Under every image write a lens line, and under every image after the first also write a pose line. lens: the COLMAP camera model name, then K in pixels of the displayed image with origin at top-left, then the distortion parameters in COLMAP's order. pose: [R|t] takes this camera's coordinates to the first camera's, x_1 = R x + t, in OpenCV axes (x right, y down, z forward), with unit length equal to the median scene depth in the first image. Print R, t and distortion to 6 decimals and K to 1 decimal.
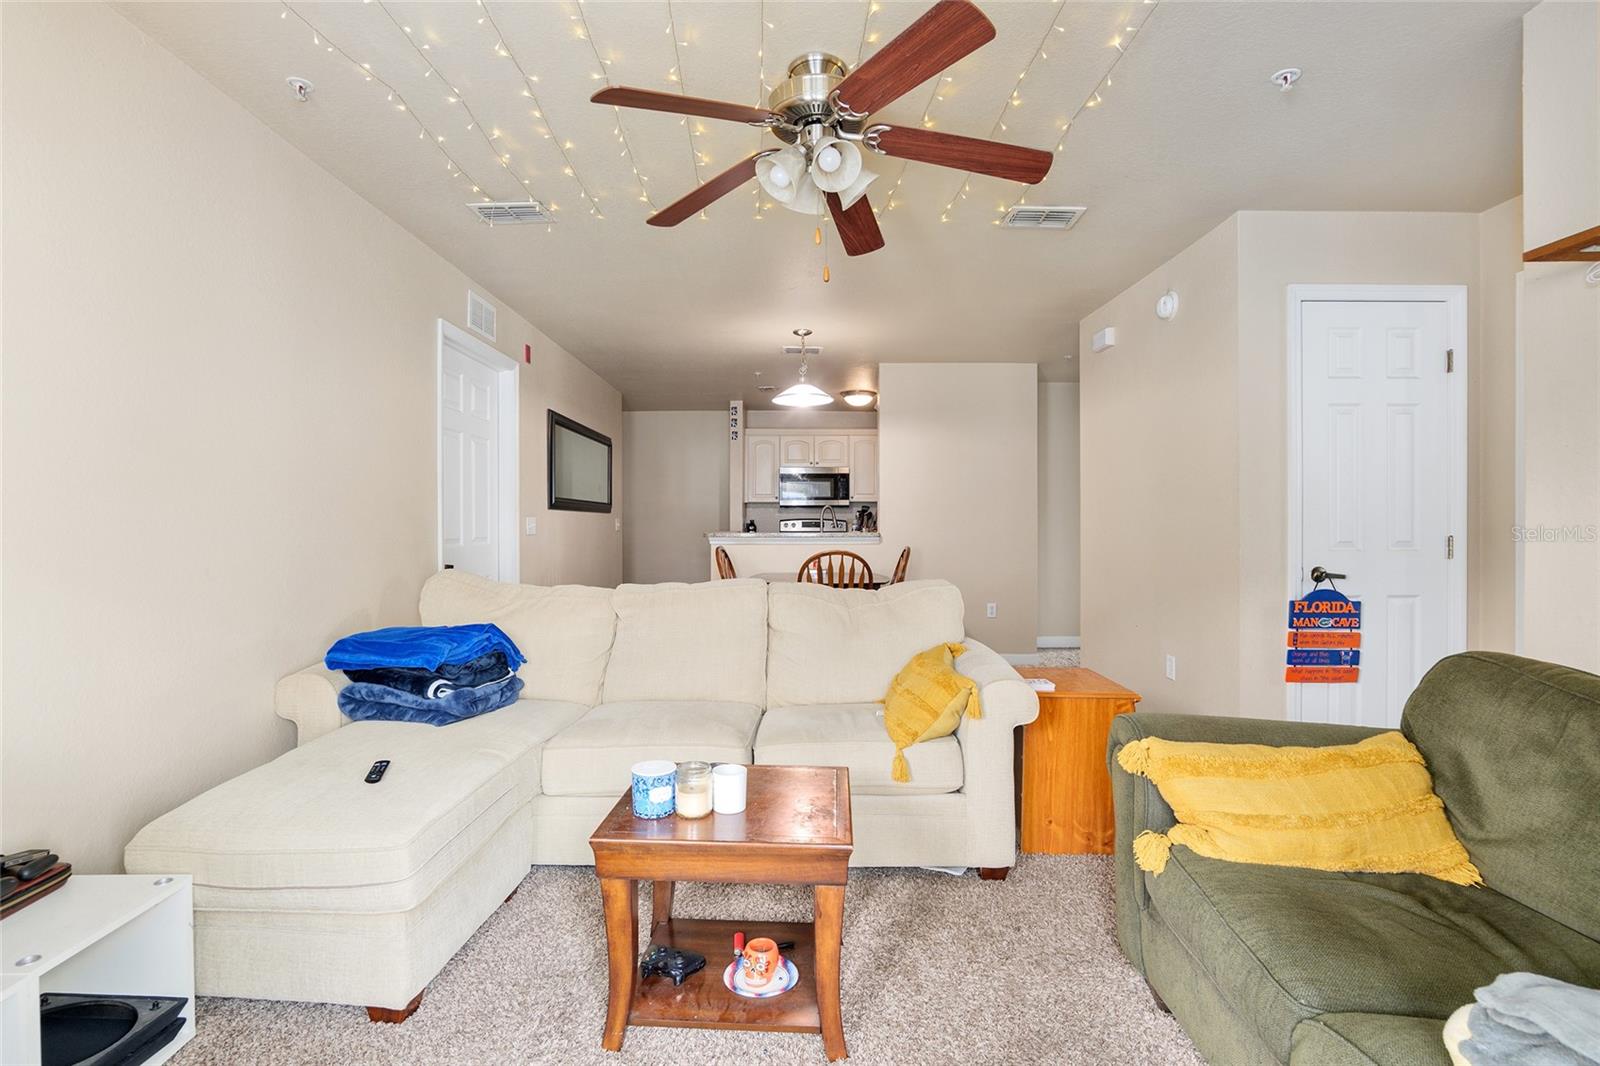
lens RADIAL K [[747.3, 0, 788.4], [0, 747.3, 529.2], [0, 0, 1]] dist [-0.019258, 0.000057]
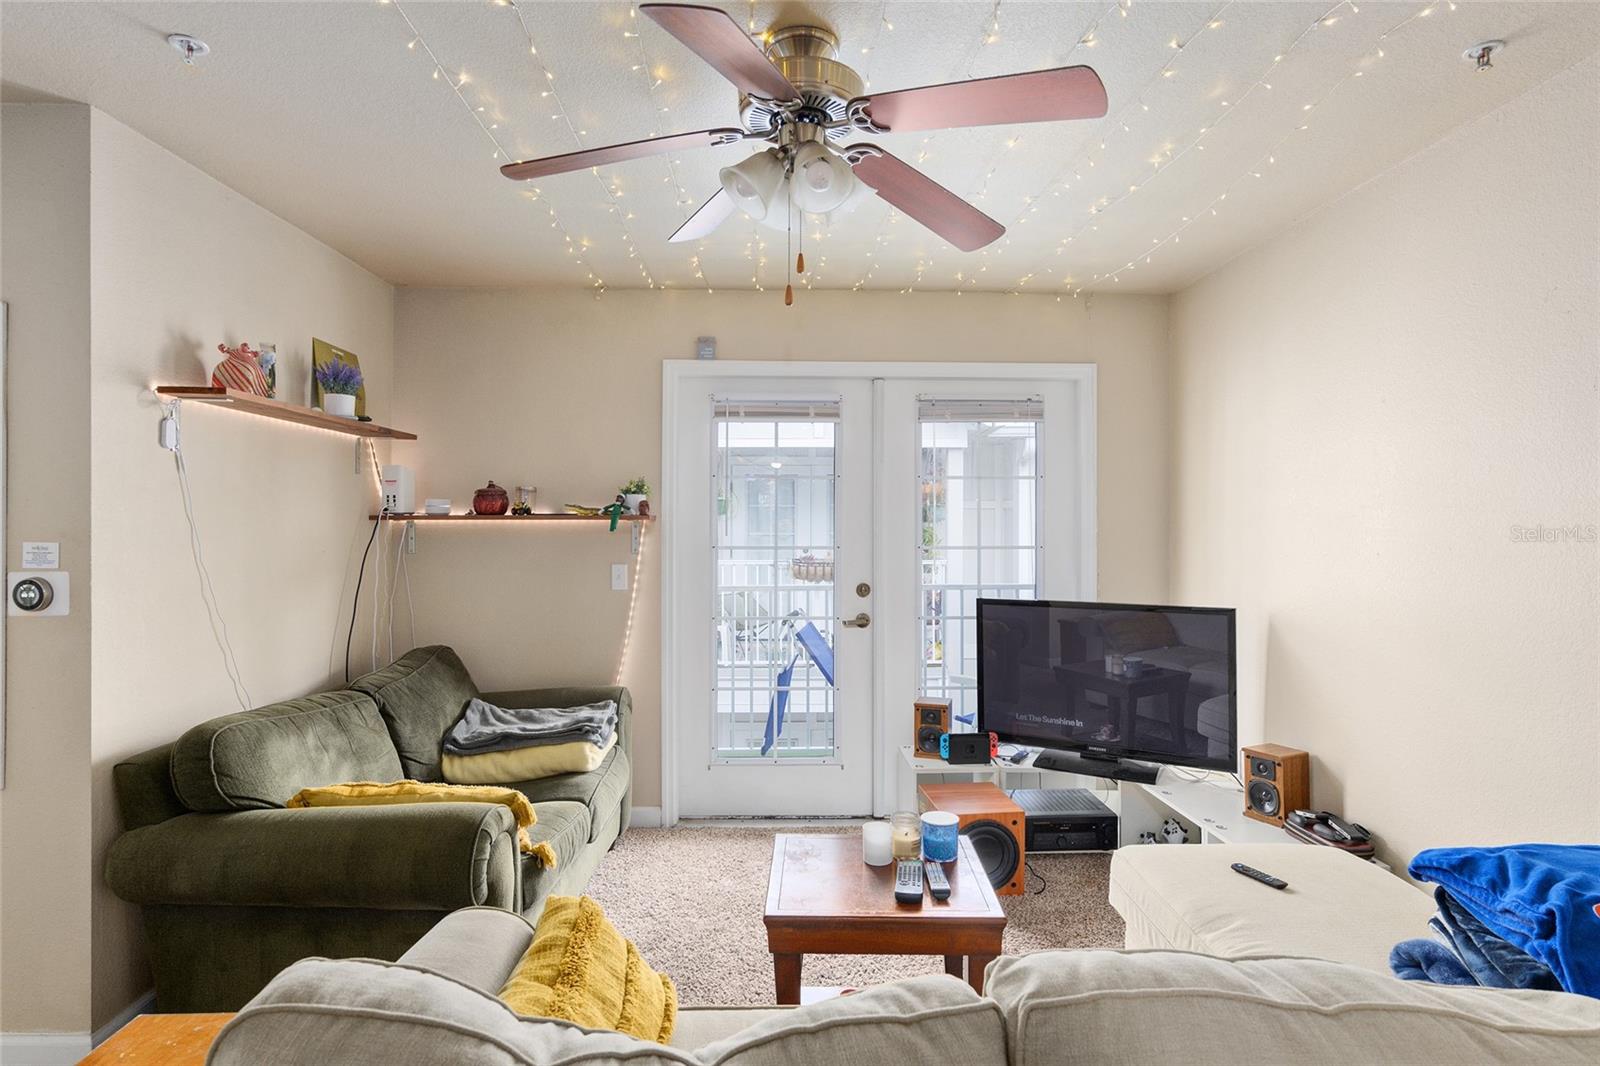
lens RADIAL K [[831.2, 0, 799.6], [0, 831.2, 526.5], [0, 0, 1]] dist [-0.001679, 0.000262]
pose [[-0.999331, -0.000116, -0.036564, 0.050660], [-0.000671, 0.999884, 0.015185, -0.090693], [0.036558, 0.015199, -0.999216, 1.328152]]
